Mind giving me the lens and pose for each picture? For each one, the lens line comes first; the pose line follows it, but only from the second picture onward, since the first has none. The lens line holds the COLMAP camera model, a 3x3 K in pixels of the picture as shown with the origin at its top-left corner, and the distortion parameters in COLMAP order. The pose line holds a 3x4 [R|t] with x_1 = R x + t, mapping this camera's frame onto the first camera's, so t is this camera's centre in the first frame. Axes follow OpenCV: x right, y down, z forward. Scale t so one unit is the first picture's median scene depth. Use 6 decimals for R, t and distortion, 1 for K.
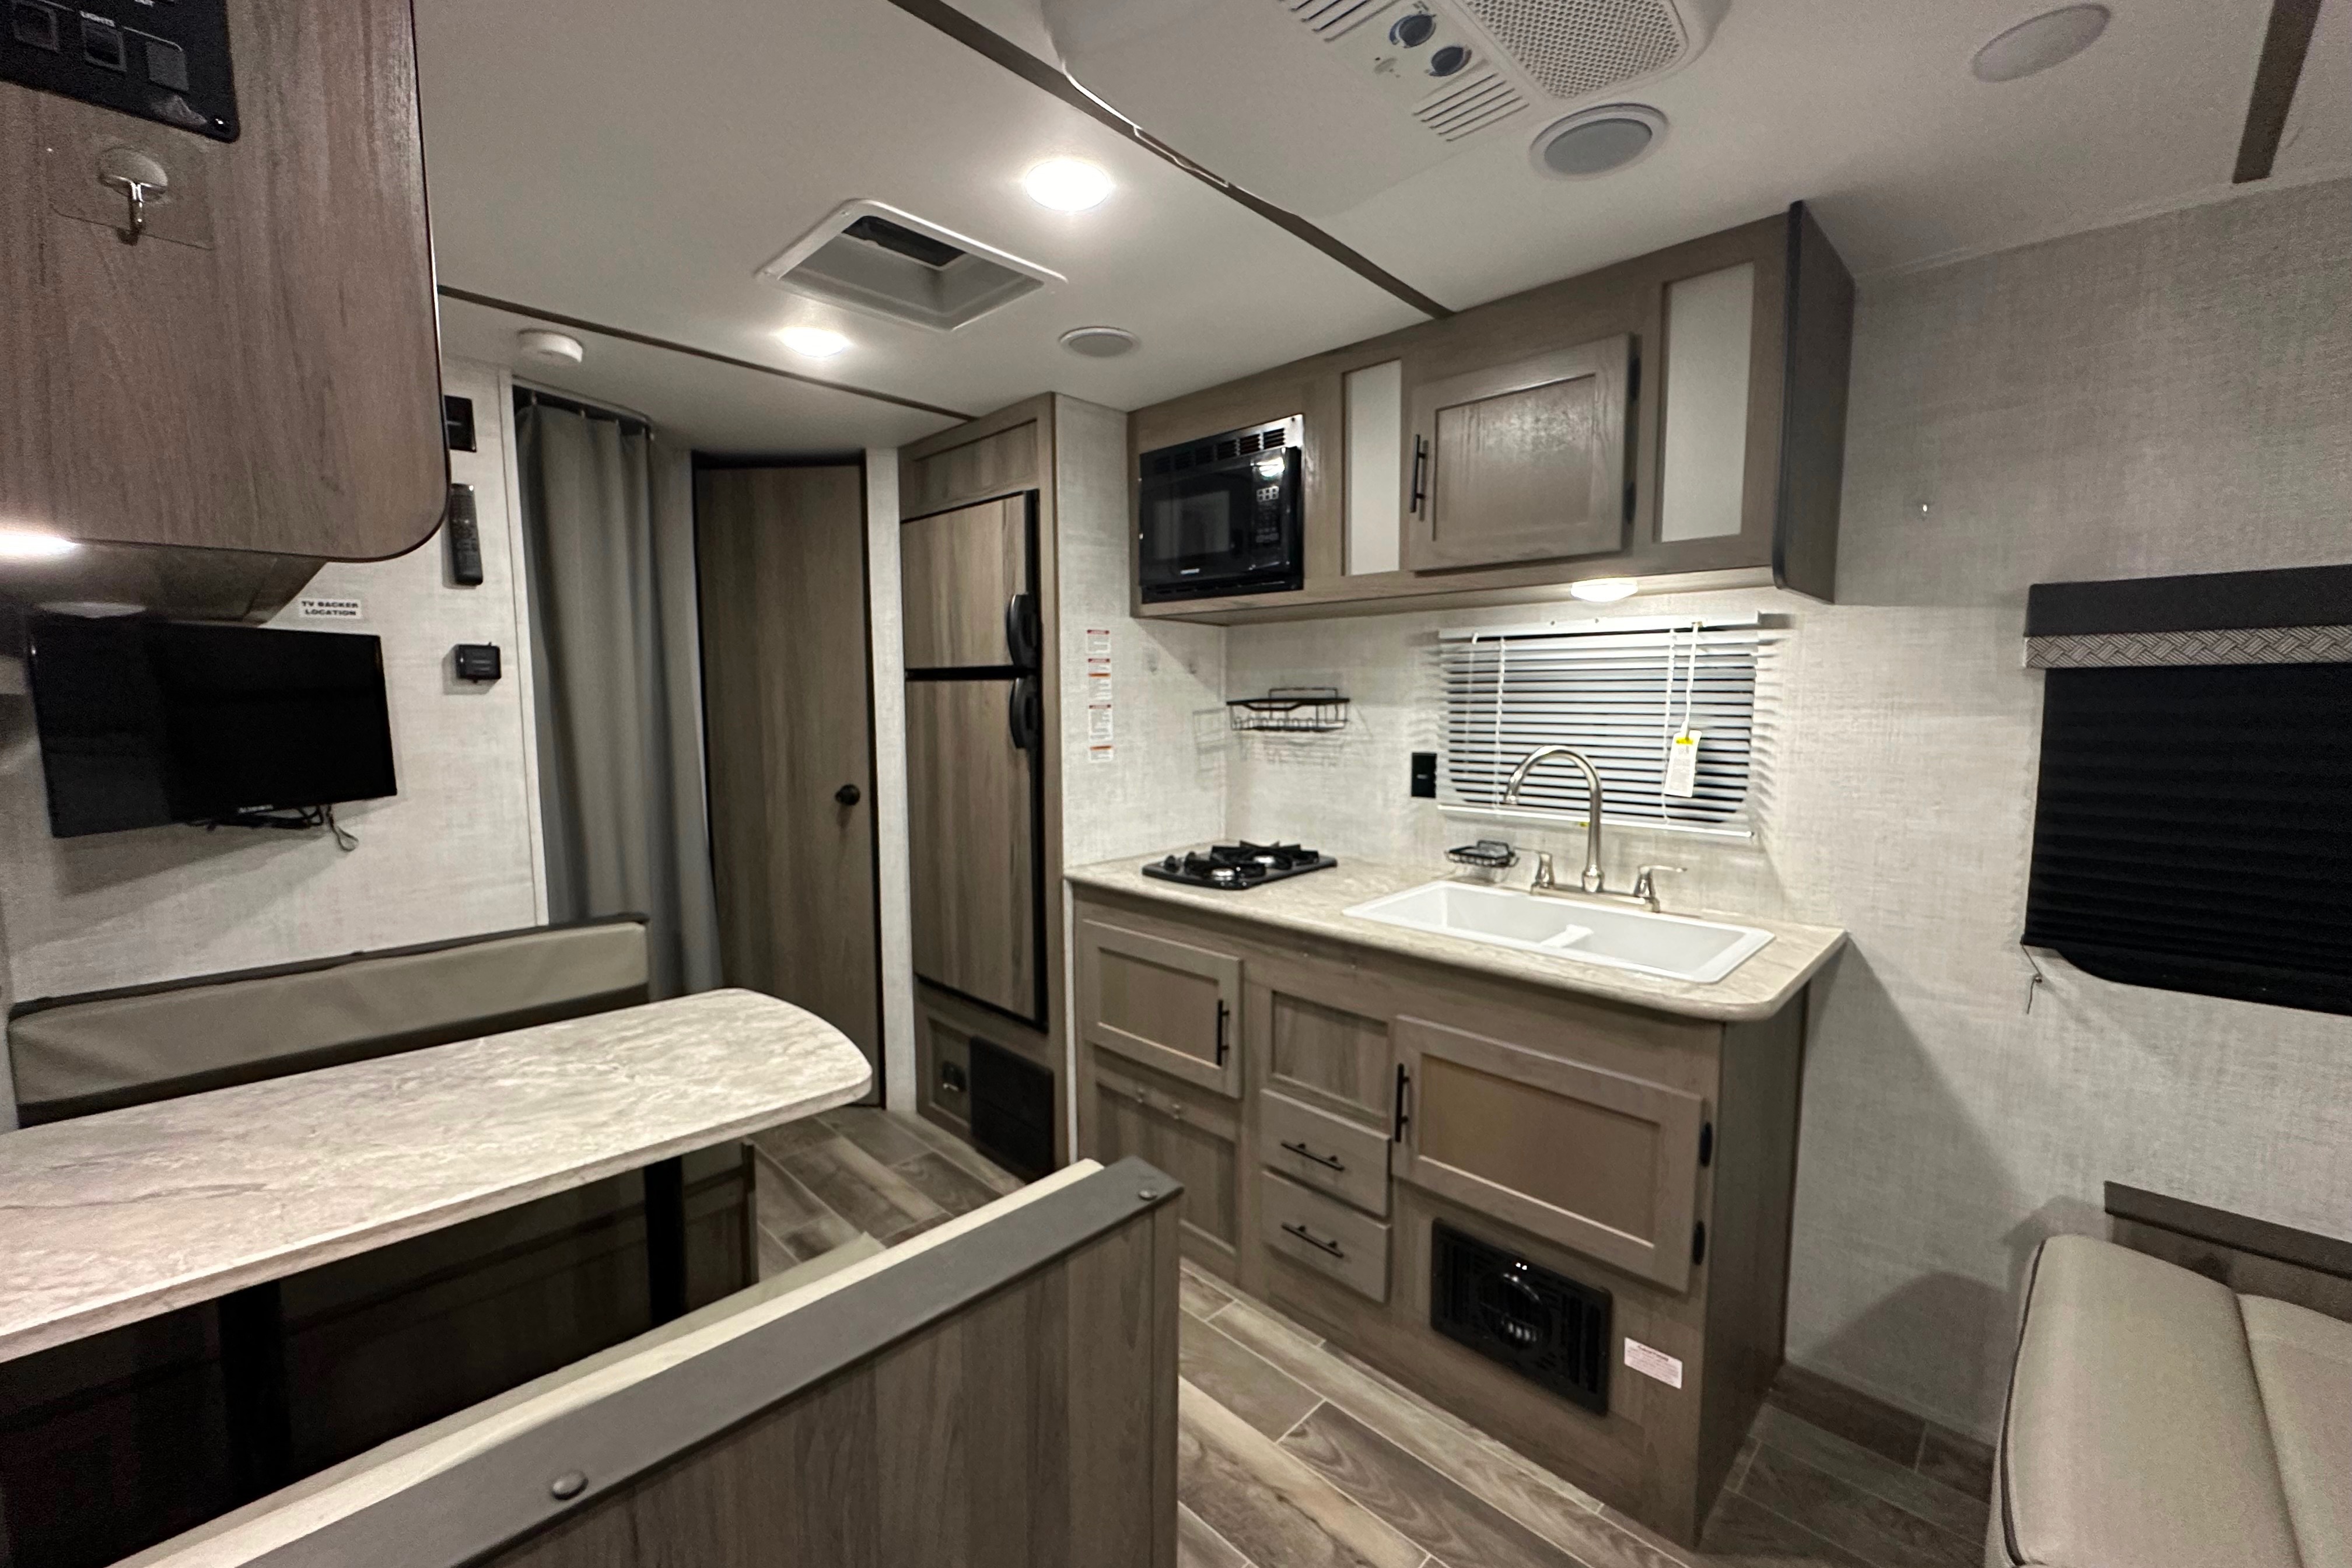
lens RADIAL K [[940.4, 0, 1175.5], [0, 940.4, 784.9], [0, 0, 1]] dist [0.000025, 0.000008]
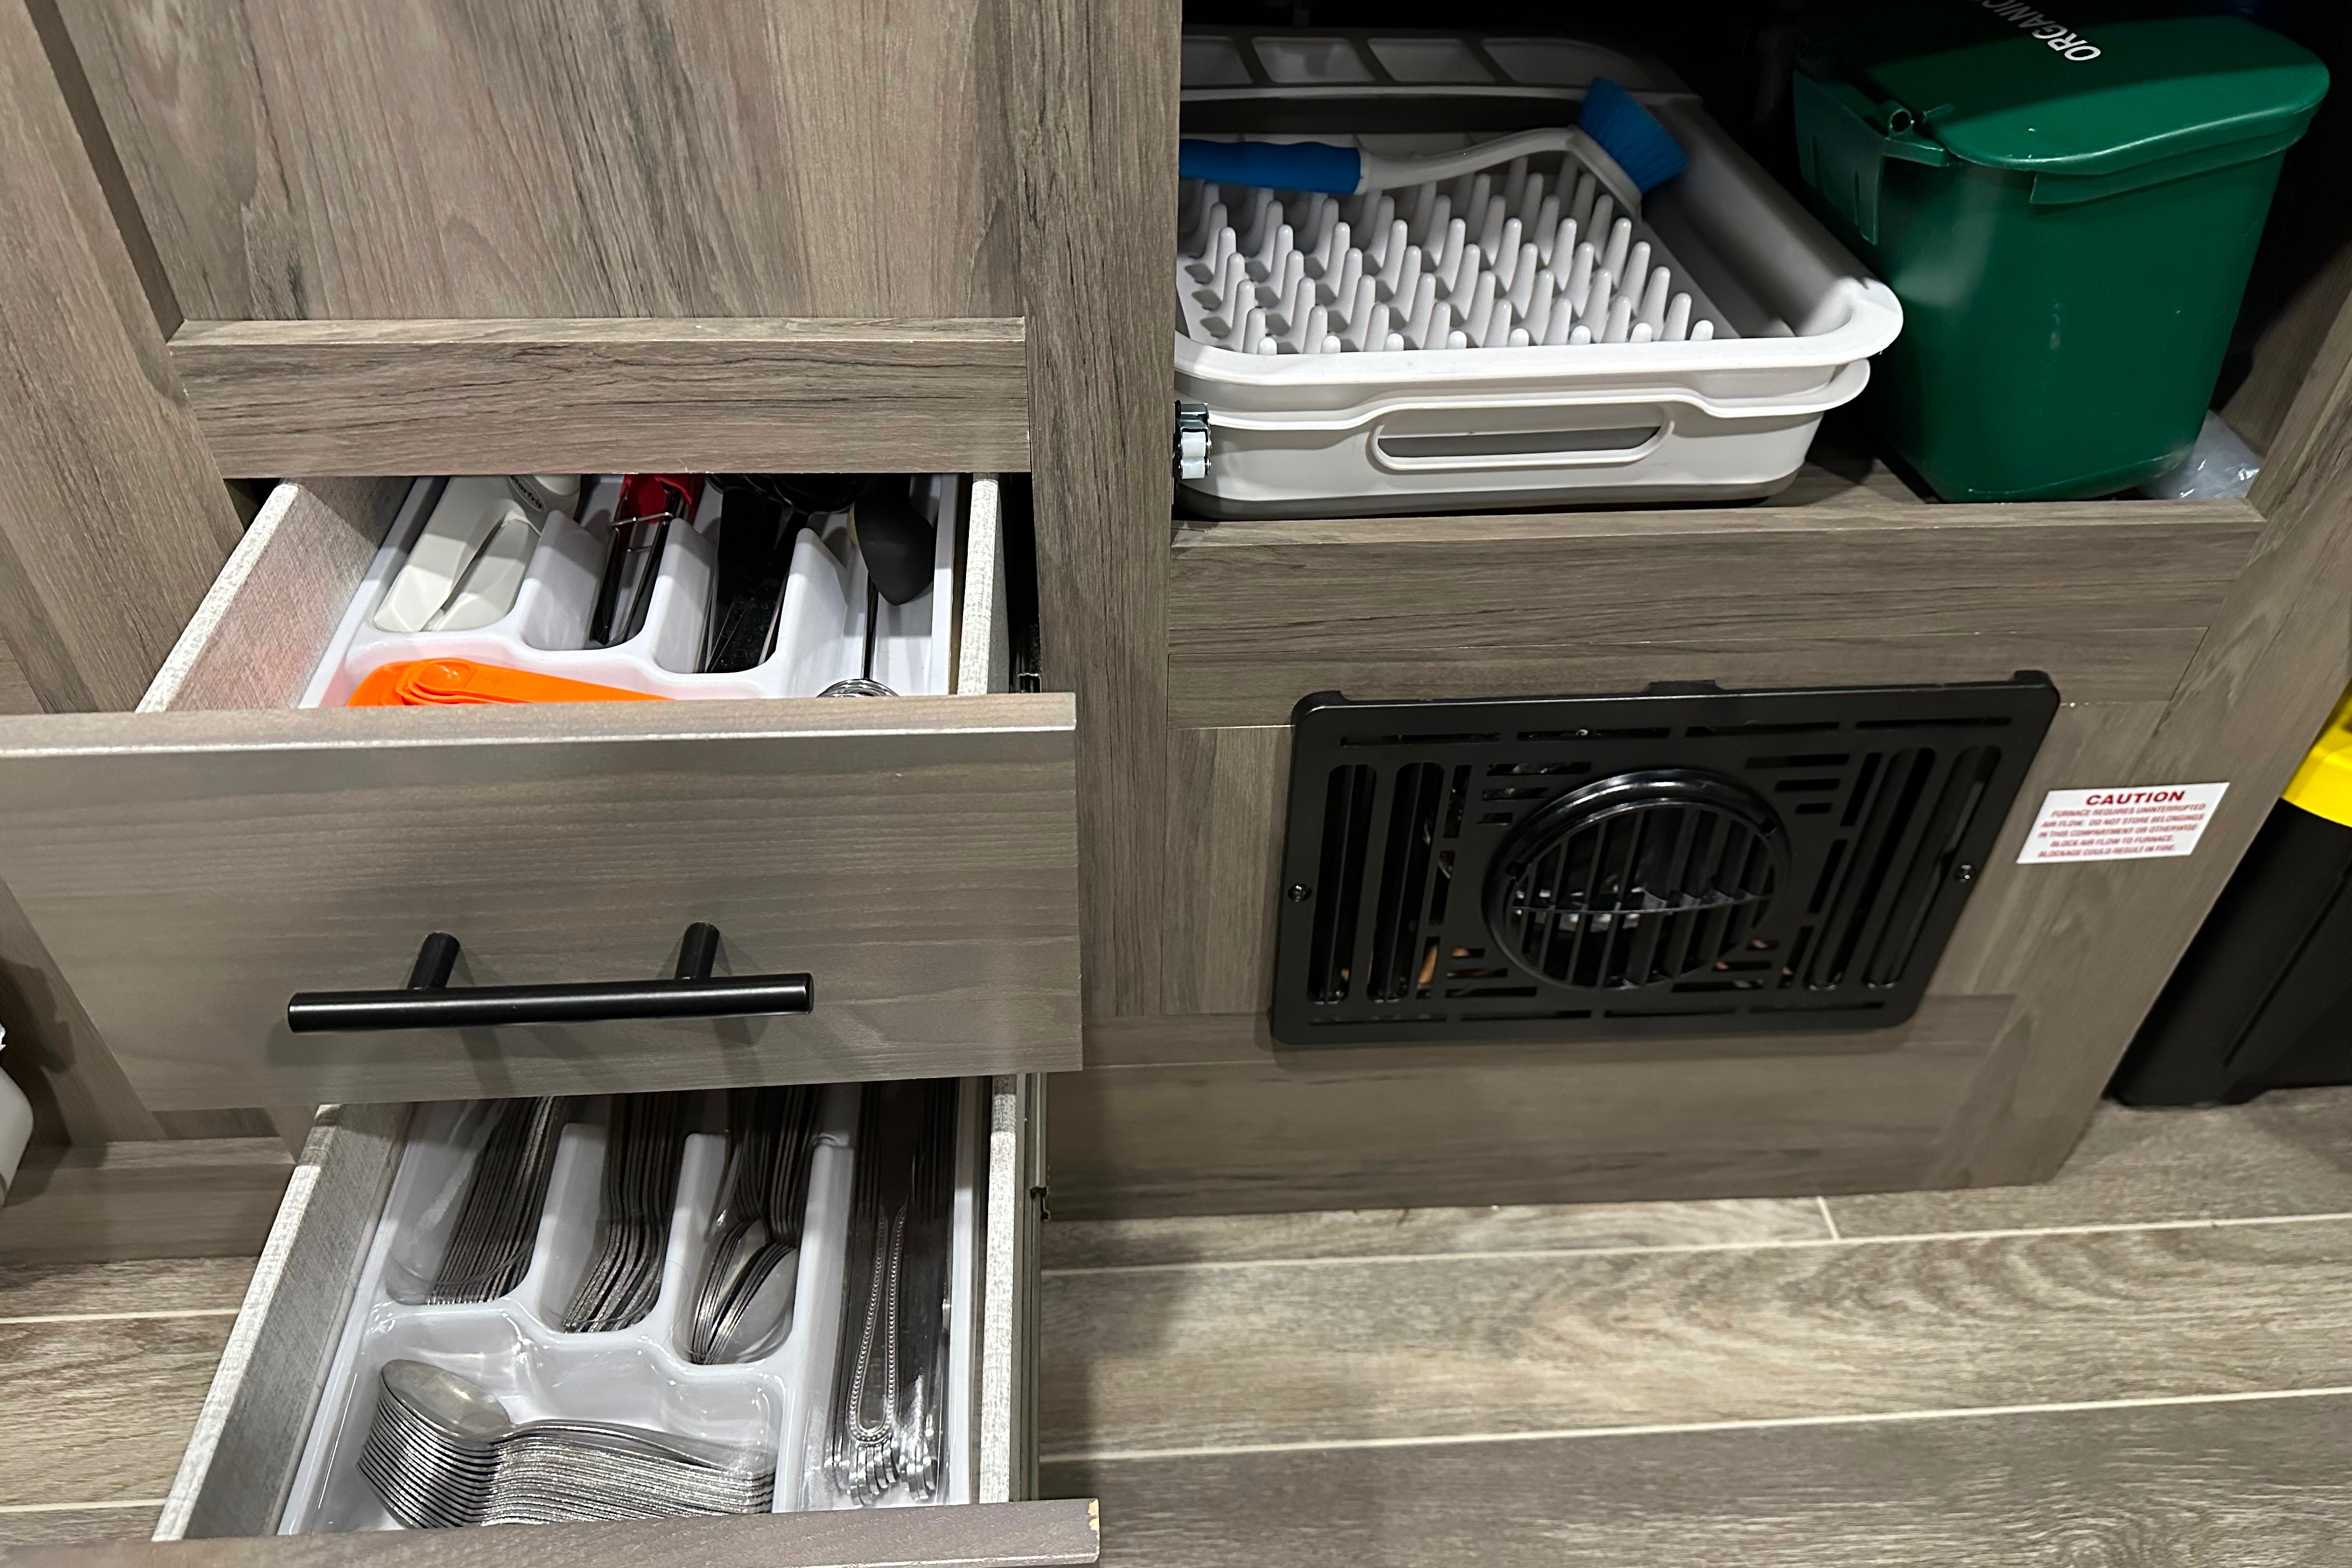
lens RADIAL K [[1678.1, 0, 1171.1], [0, 1678.1, 782.8], [0, 0, 1]] dist [-0.006959, -0.001741]
pose [[0.671166, -0.479637, 0.565230, 0.026733], [0.055018, 0.792604, 0.607250, 0.267341], [-0.739263, -0.376467, 0.558357, 0.901578]]
